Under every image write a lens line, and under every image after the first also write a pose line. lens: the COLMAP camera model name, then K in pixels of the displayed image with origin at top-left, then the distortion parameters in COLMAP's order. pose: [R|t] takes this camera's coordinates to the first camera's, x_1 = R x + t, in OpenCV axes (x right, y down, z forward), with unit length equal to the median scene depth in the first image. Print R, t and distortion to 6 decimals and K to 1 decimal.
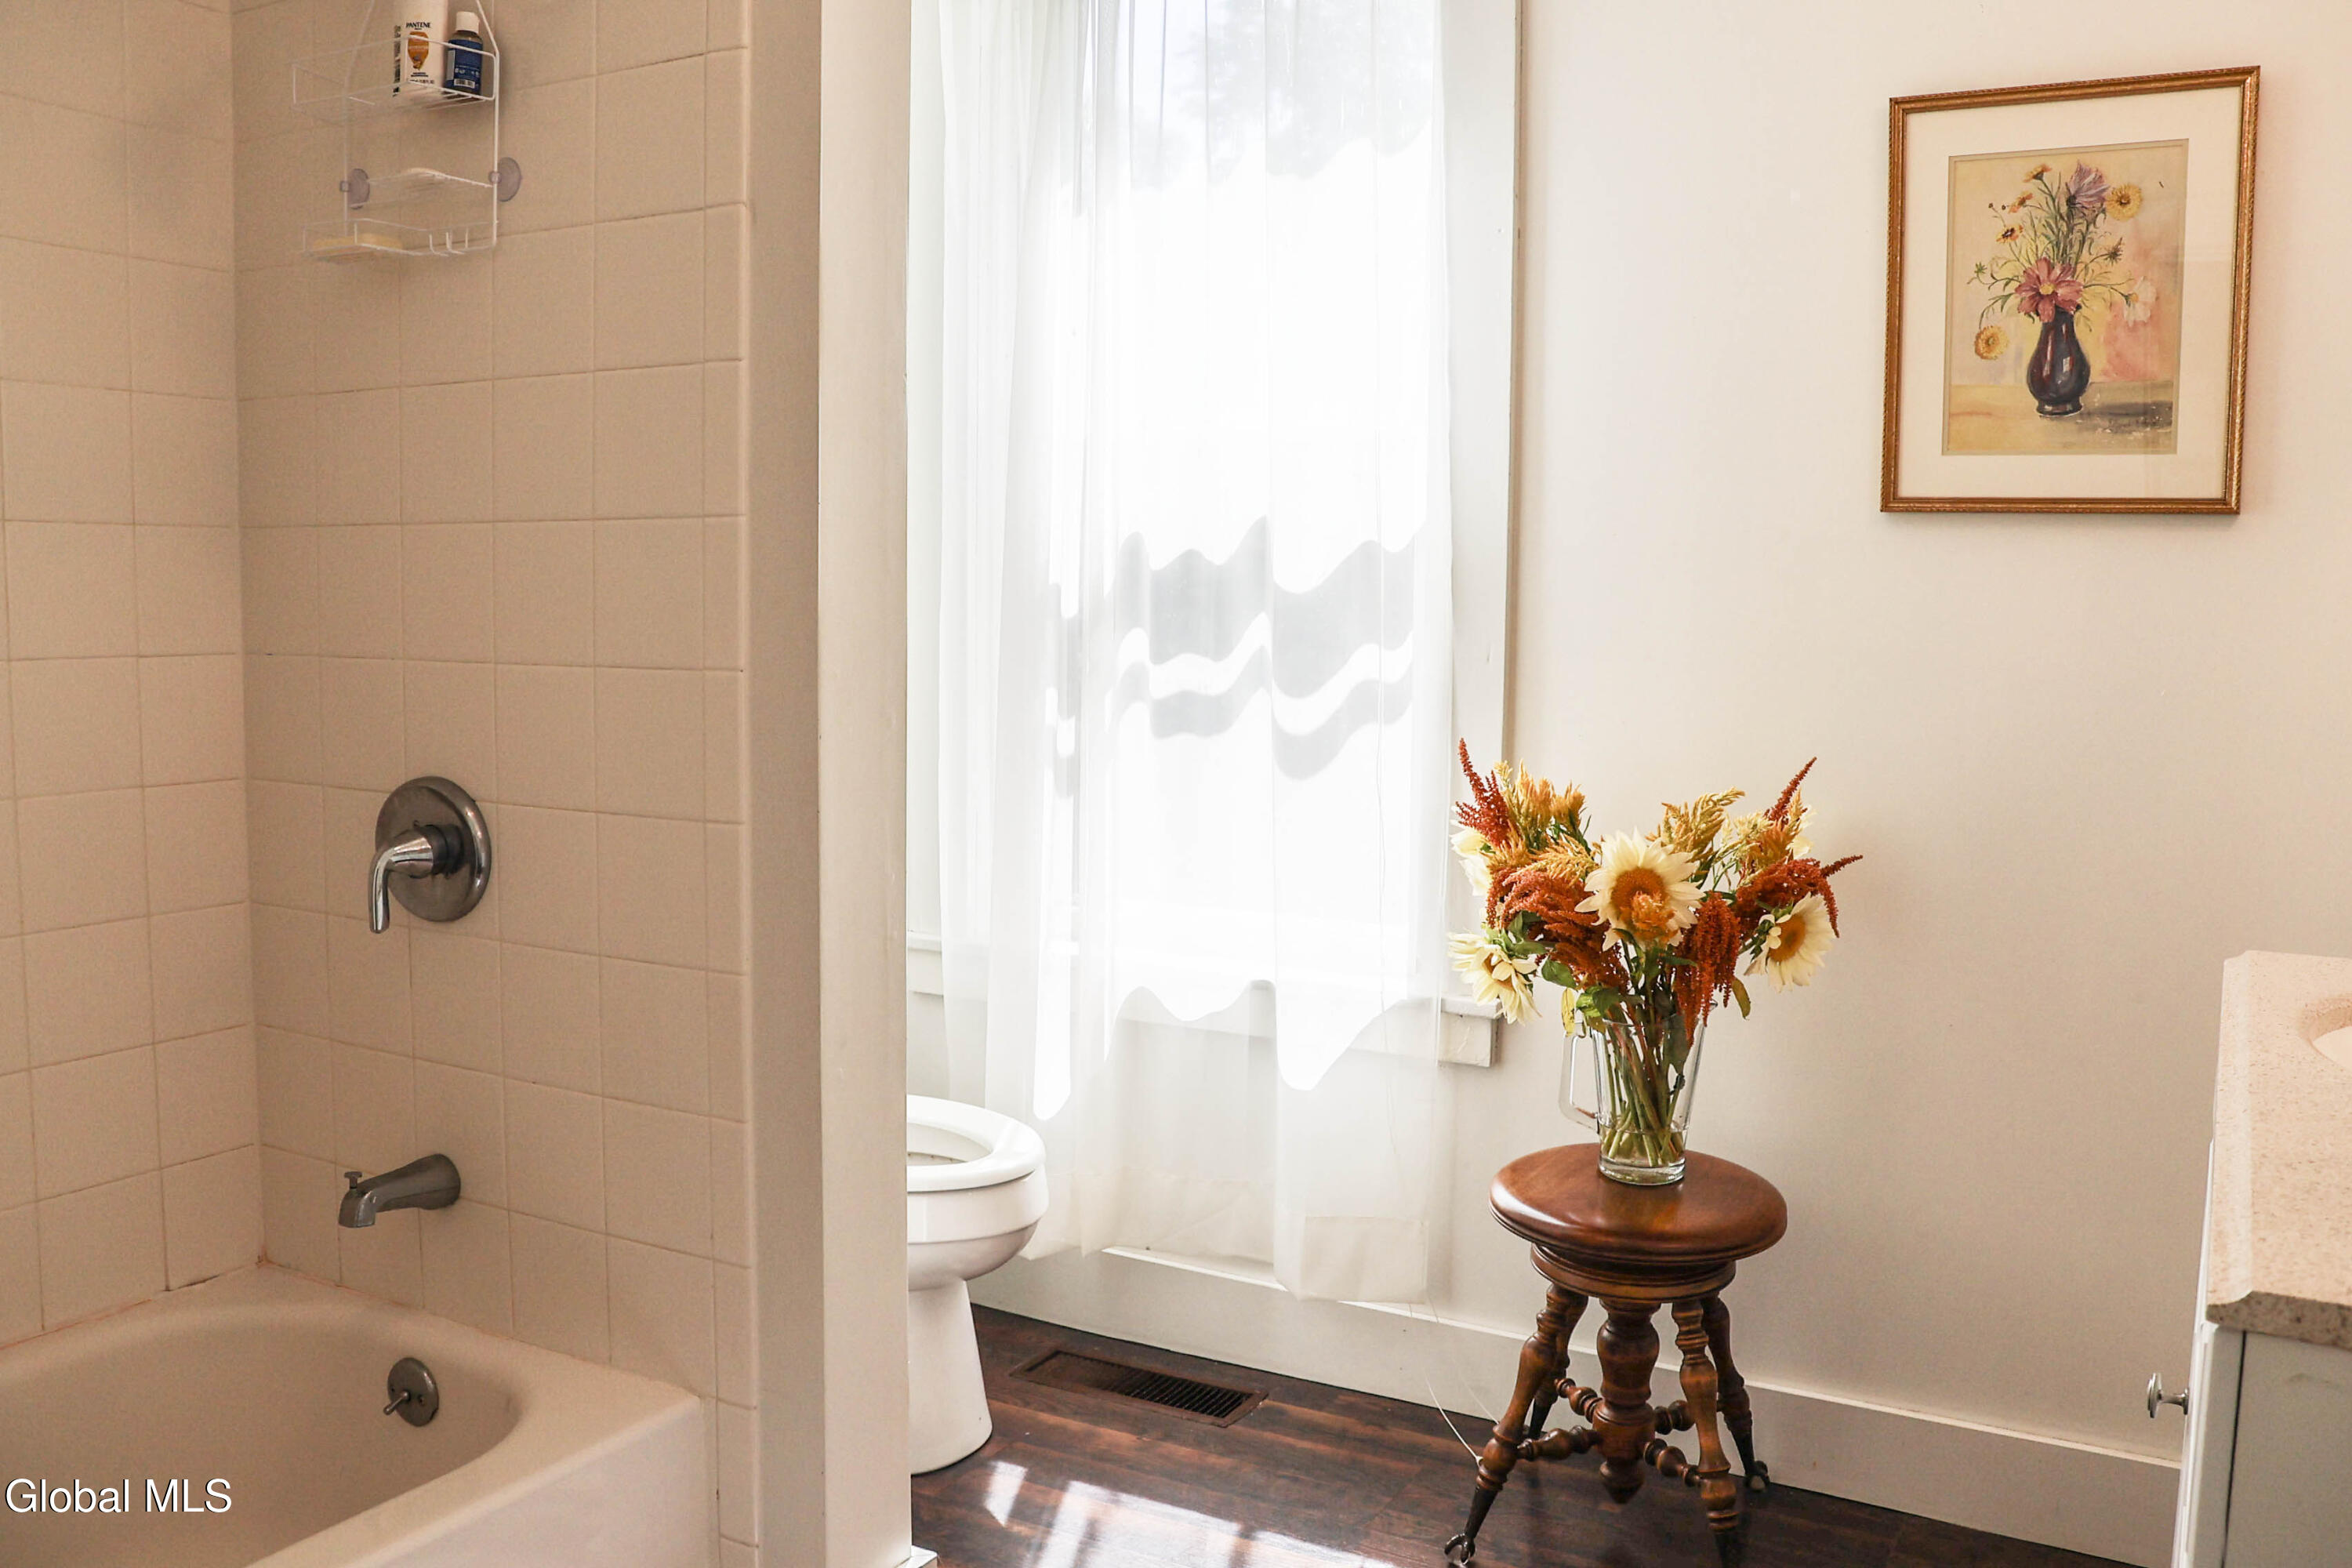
lens RADIAL K [[1903.6, 0, 1197.9], [0, 1903.6, 758.2], [0, 0, 1]] dist [-0.157536, 0.104981]
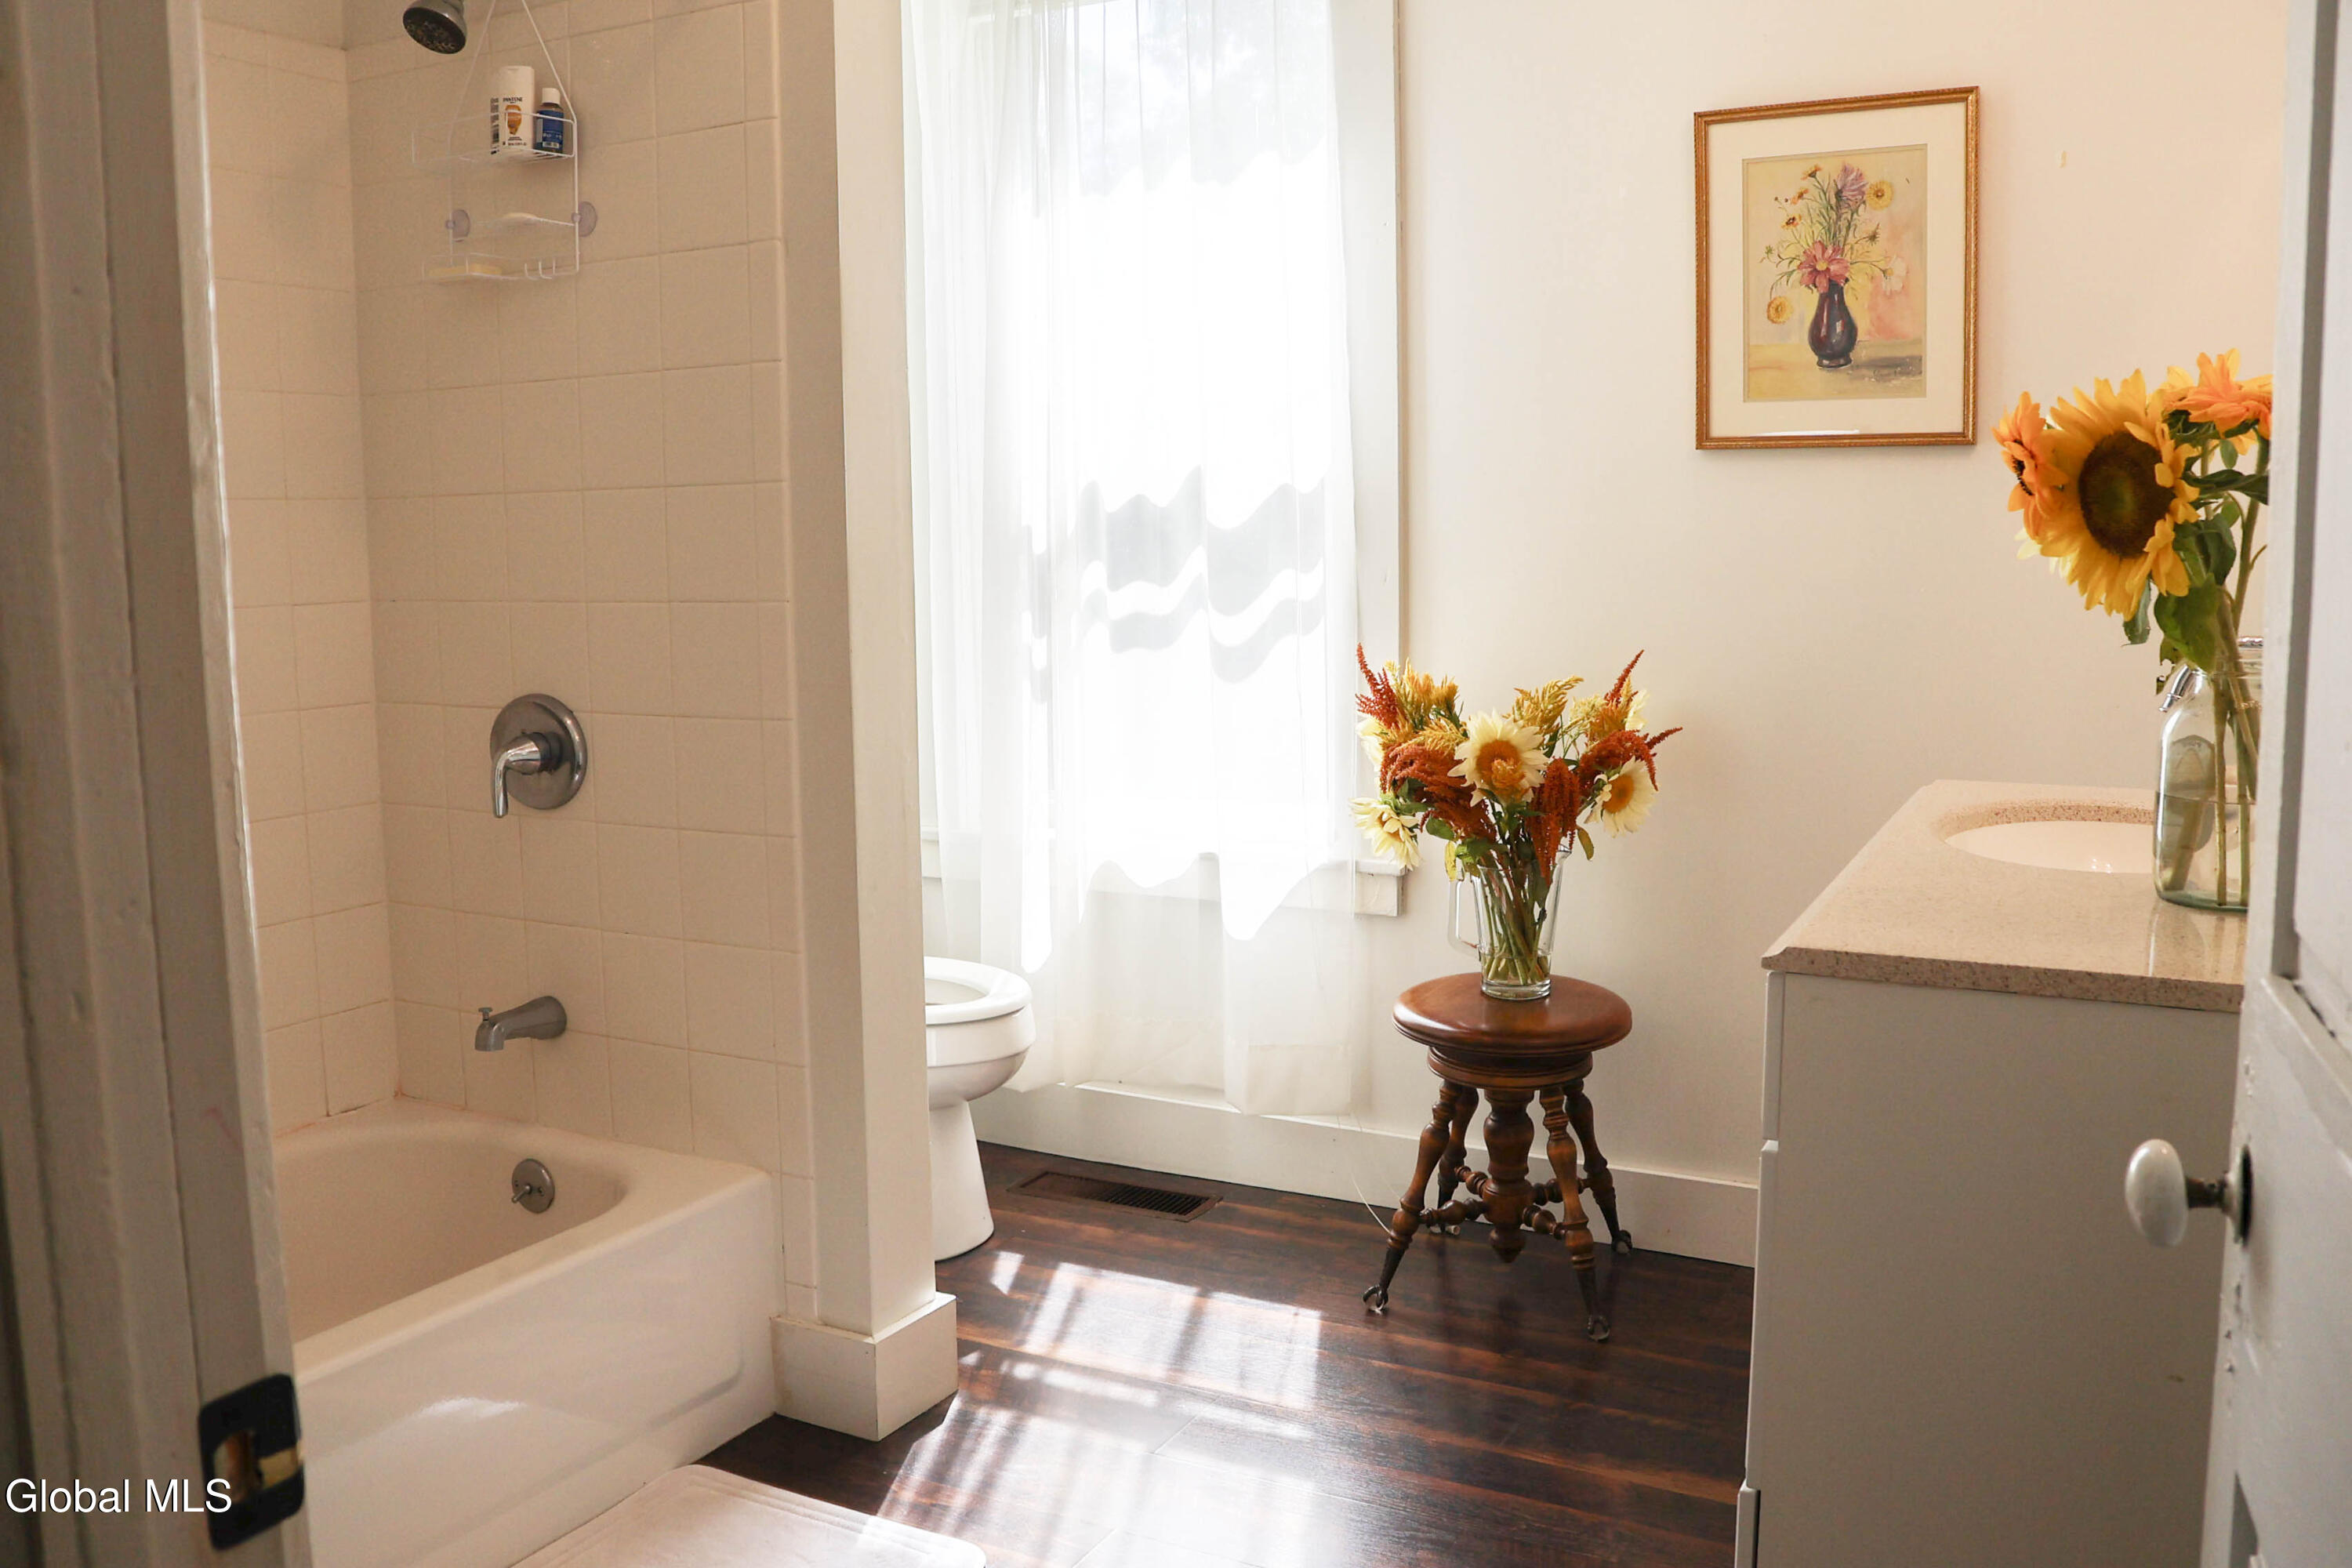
lens RADIAL K [[1995.9, 0, 1181.8], [0, 1995.9, 746.4], [0, 0, 1]] dist [-0.148738, 0.126703]
pose [[0.999622, -0.027372, 0.002563, 0.018791], [0.027308, 0.999377, 0.022354, 0.025801], [-0.003173, -0.022276, 0.999747, -0.311021]]
